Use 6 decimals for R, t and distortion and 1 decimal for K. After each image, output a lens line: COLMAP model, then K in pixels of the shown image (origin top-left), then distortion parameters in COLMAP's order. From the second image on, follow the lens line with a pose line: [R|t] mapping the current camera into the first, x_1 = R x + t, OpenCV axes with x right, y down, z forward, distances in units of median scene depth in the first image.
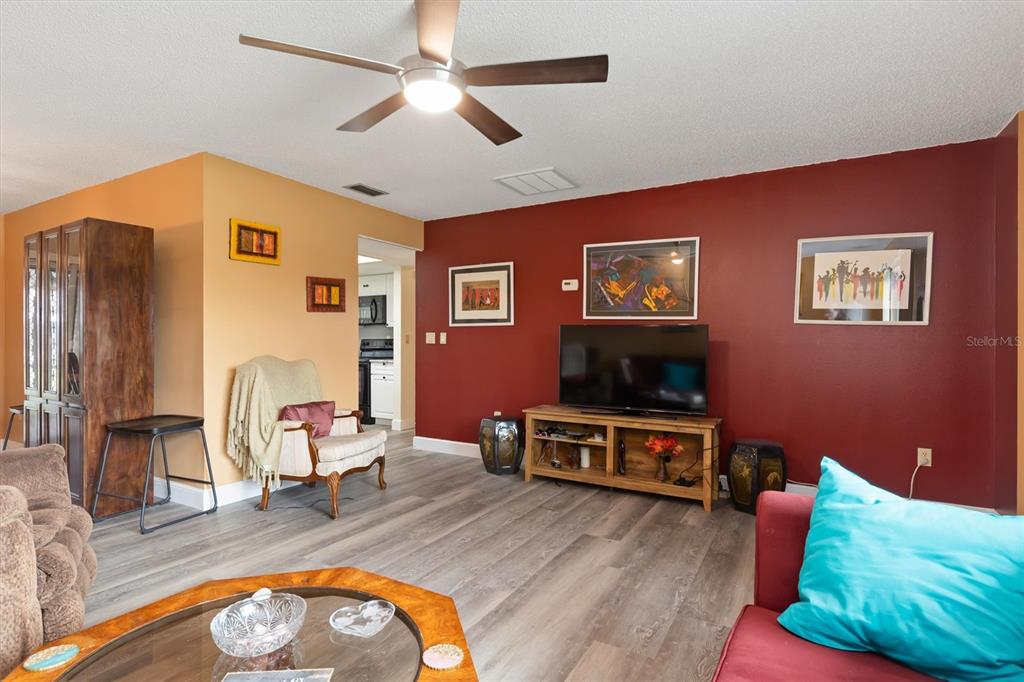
lens RADIAL K [[517.5, 0, 506.7], [0, 517.5, 343.3], [0, 0, 1]] dist [0.010325, -0.007457]
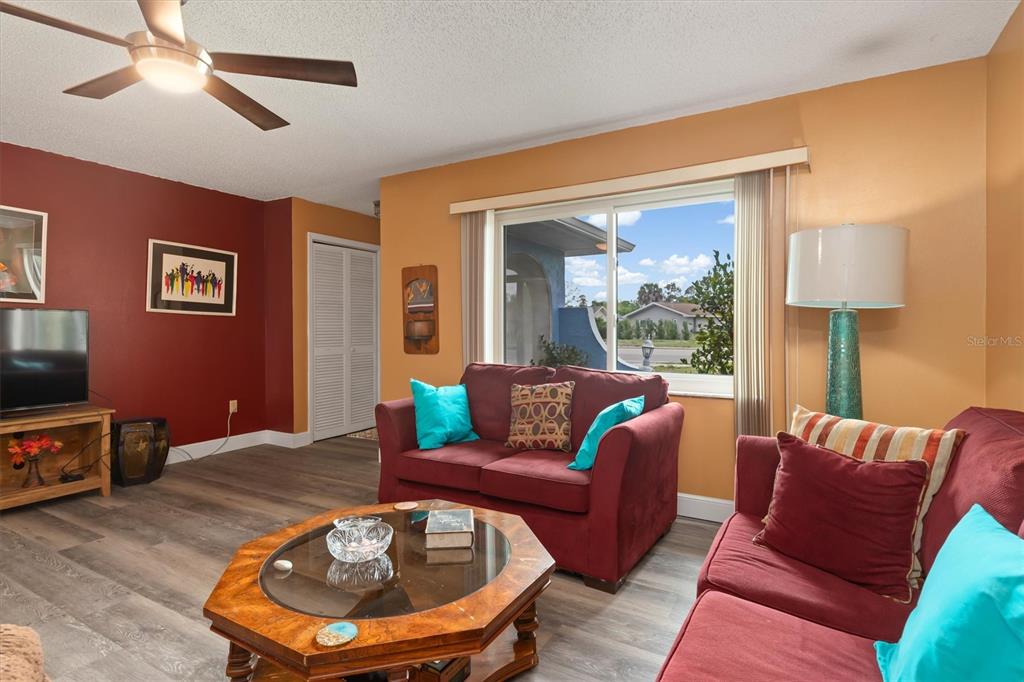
lens RADIAL K [[517.5, 0, 508.7], [0, 517.5, 331.7], [0, 0, 1]] dist [0.010325, -0.007457]
pose [[-0.003507, -0.012166, 0.999920, -0.645347], [0.005410, 0.999911, 0.012185, -0.004185], [-0.999979, 0.005453, -0.003441, 0.225629]]
